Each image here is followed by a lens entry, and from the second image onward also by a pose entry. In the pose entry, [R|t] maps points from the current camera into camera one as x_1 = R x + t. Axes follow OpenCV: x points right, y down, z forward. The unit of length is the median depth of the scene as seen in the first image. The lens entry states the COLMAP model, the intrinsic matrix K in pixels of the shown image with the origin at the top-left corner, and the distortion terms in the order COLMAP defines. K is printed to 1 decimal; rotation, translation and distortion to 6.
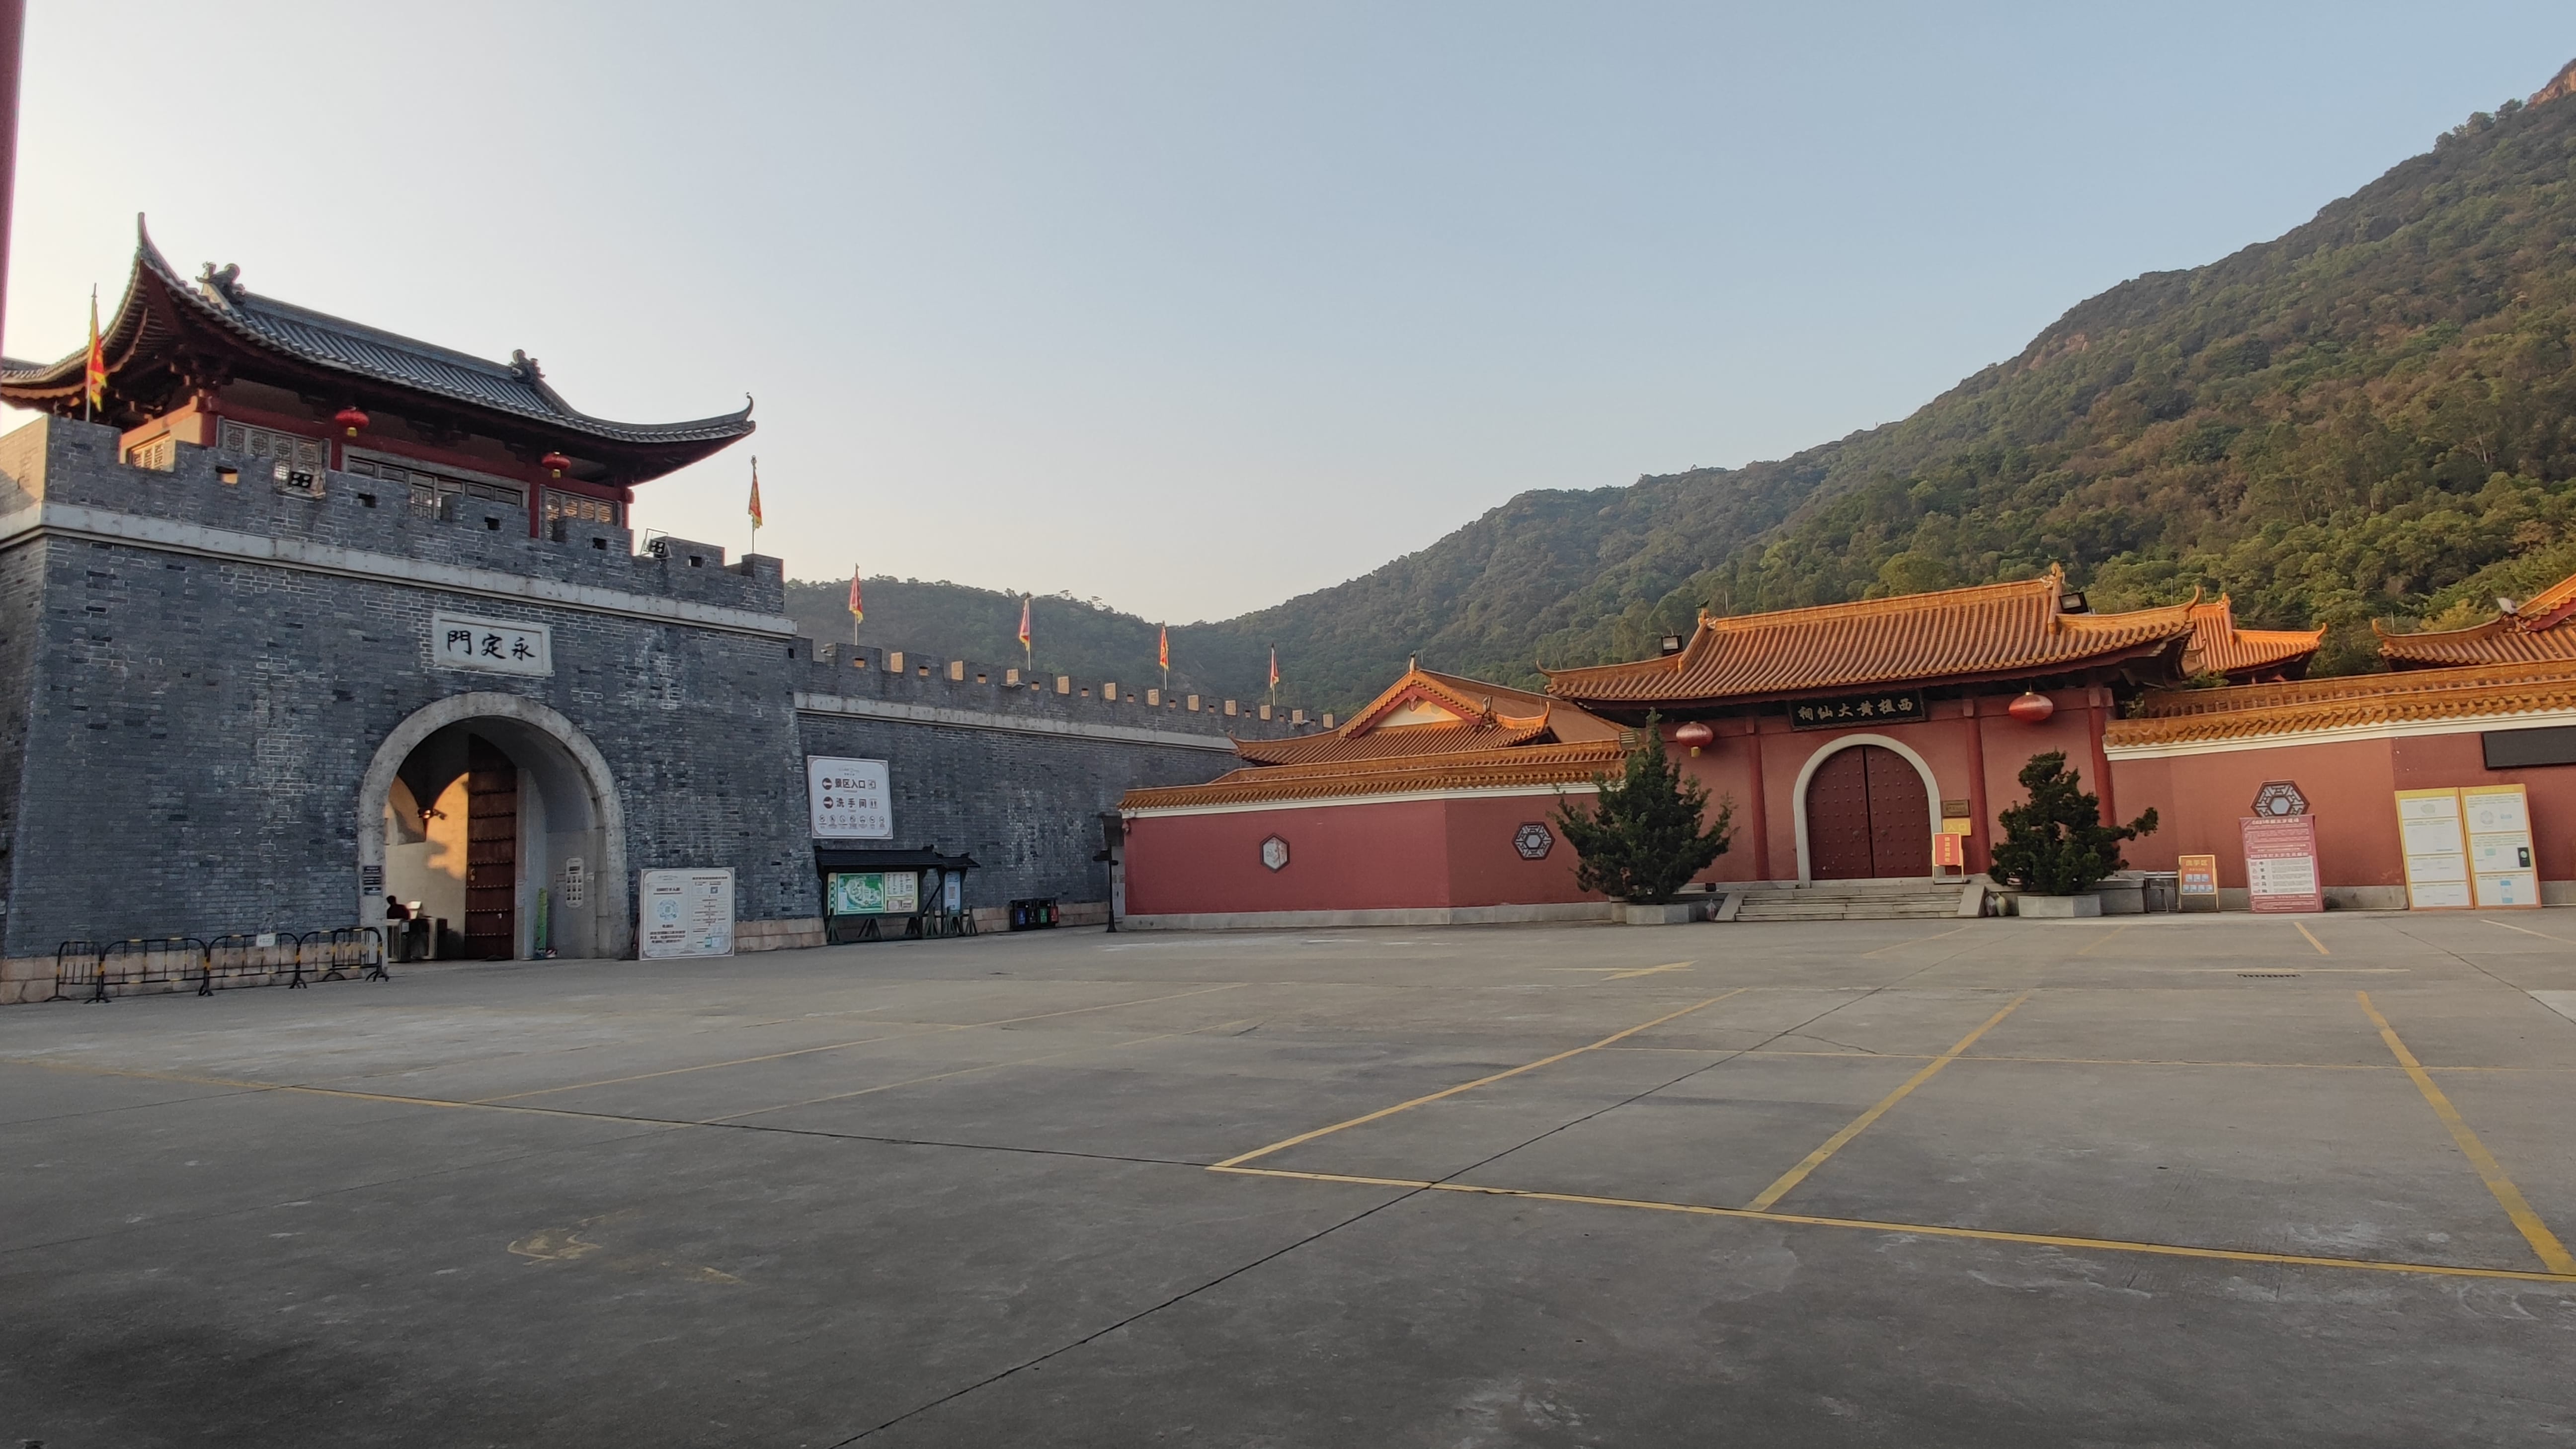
lens RADIAL K [[1489.8, 0, 1283.4], [0, 1489.8, 738.6], [0, 0, 1]] dist [0.001077, 0.000393]
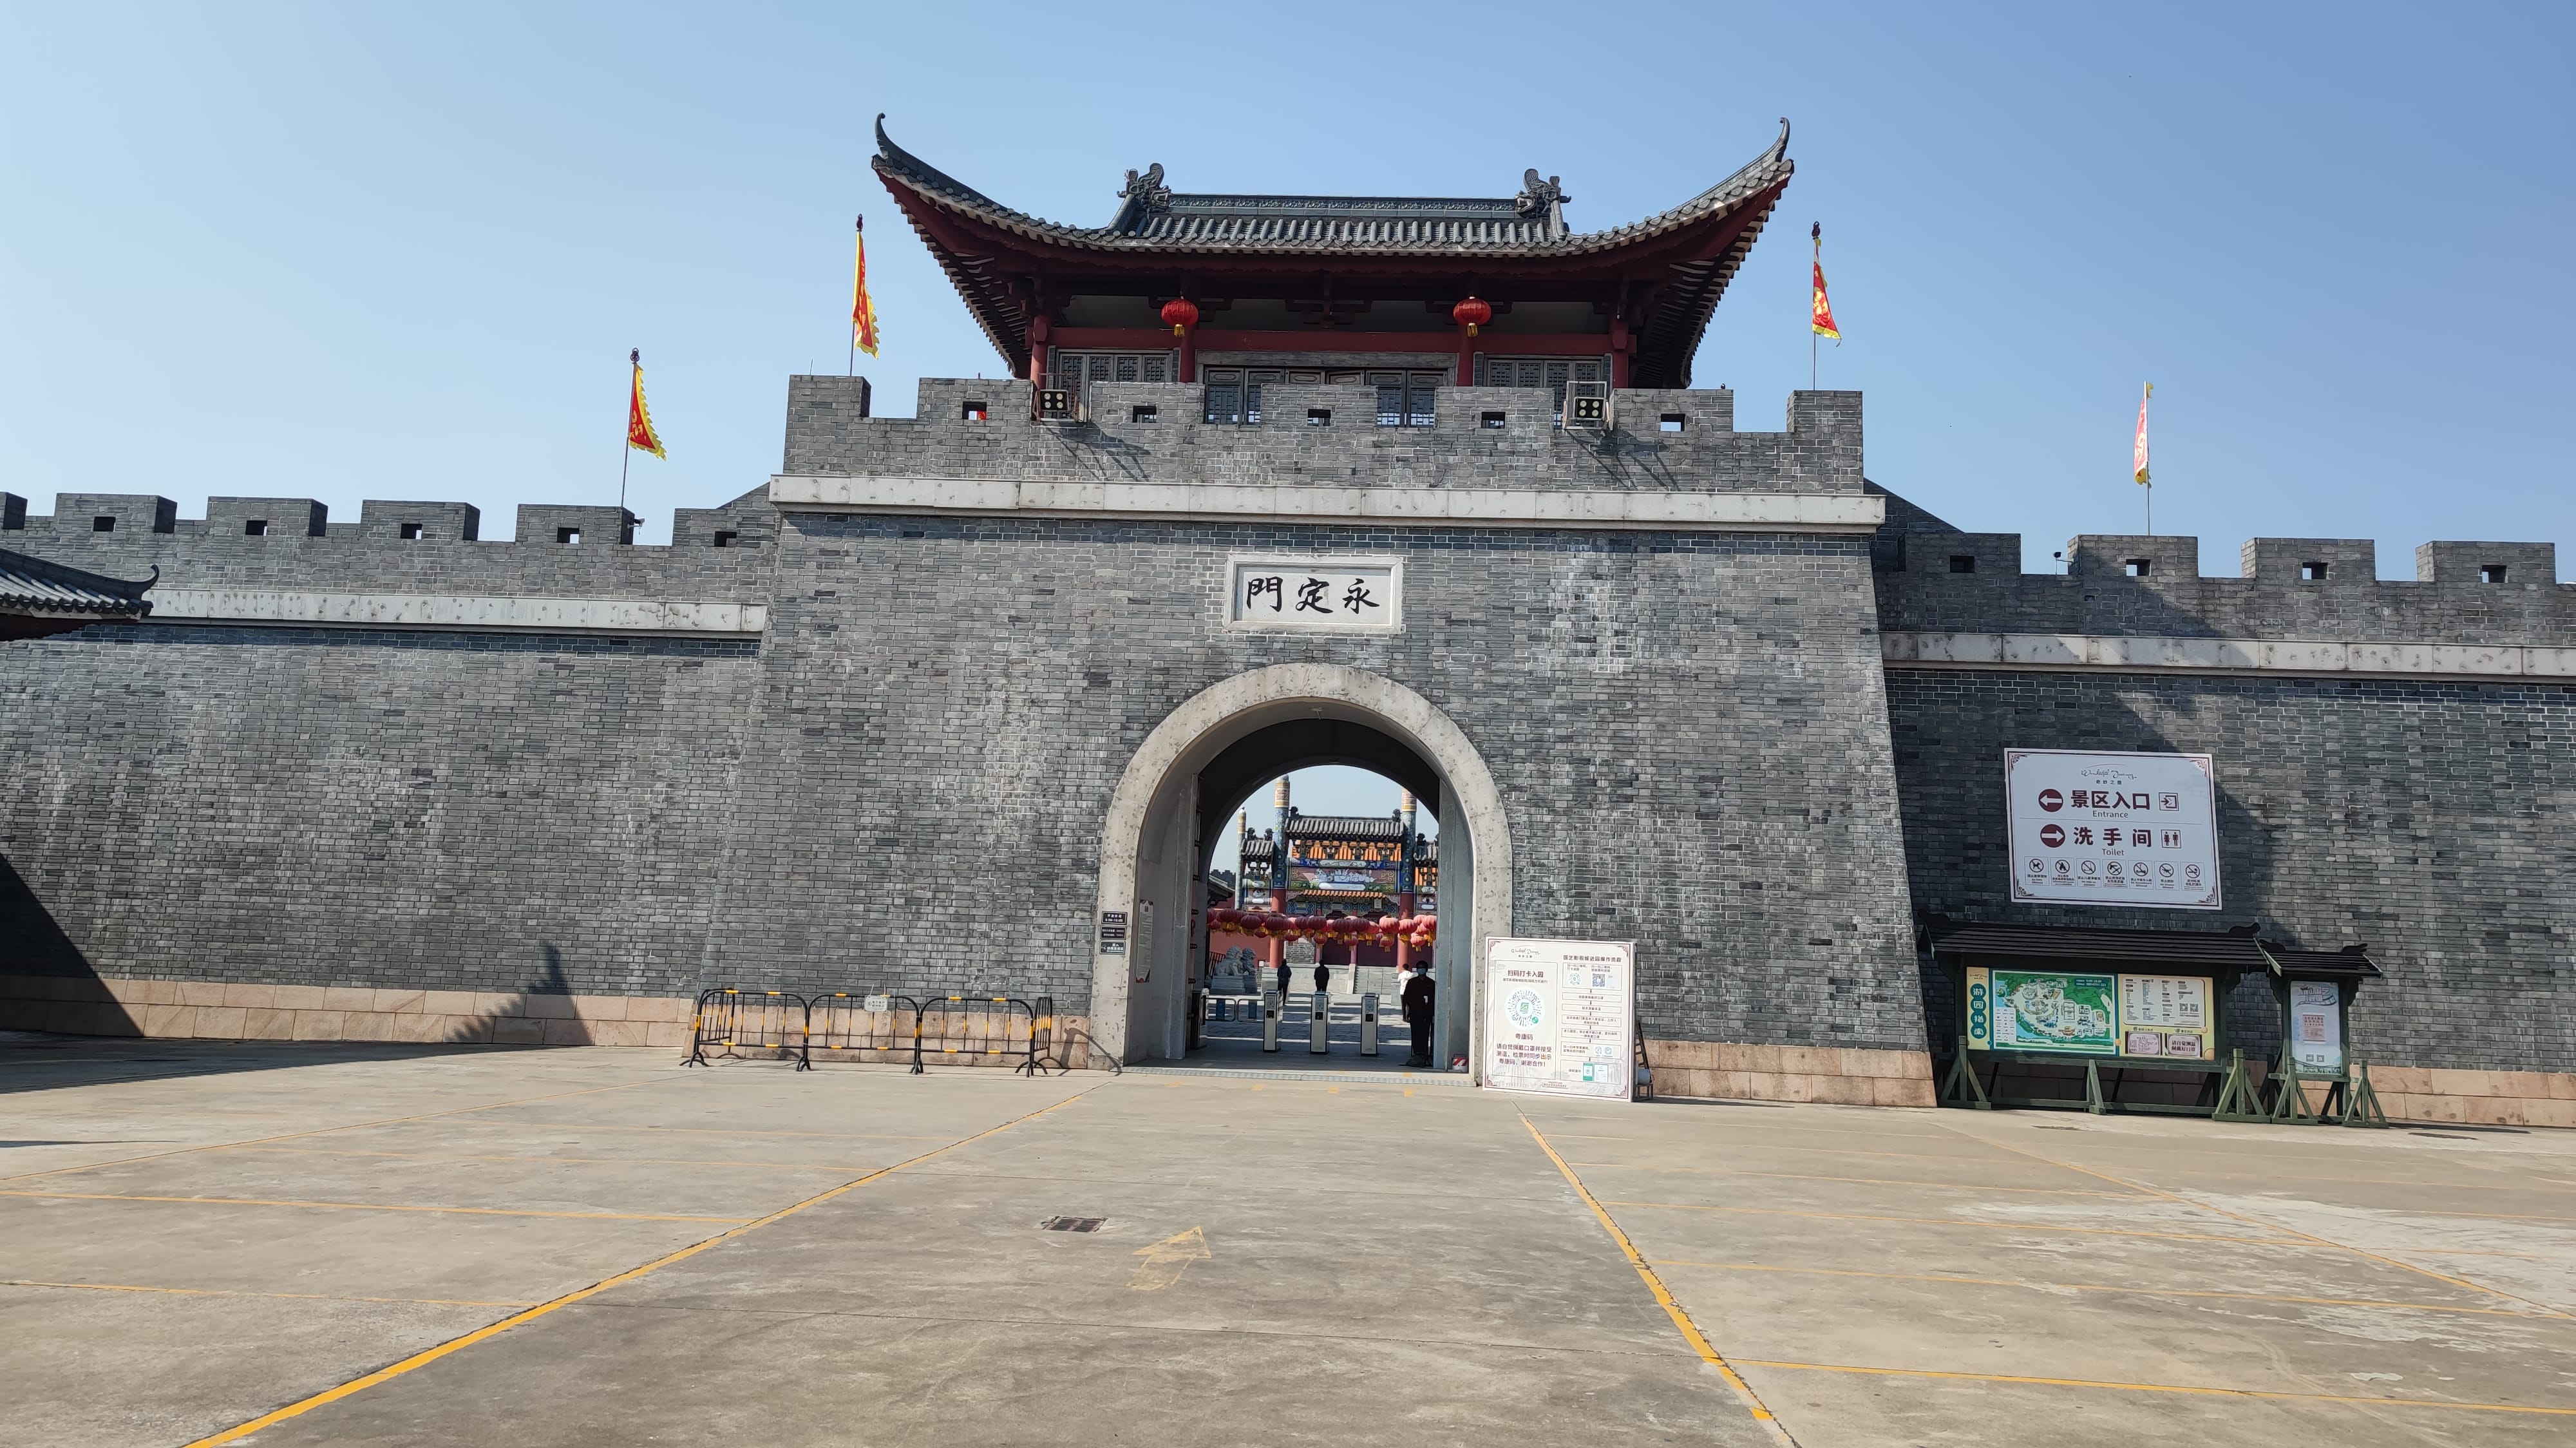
lens RADIAL K [[1891.9, 0, 1277.3], [0, 1891.9, 710.4], [0, 0, 1]] dist [0.052244, -0.010060]
pose [[0.480485, -0.065791, -0.874532, 0.205729], [0.029457, 0.997830, -0.058883, 0.039501], [0.876508, 0.002531, 0.481380, 0.562759]]
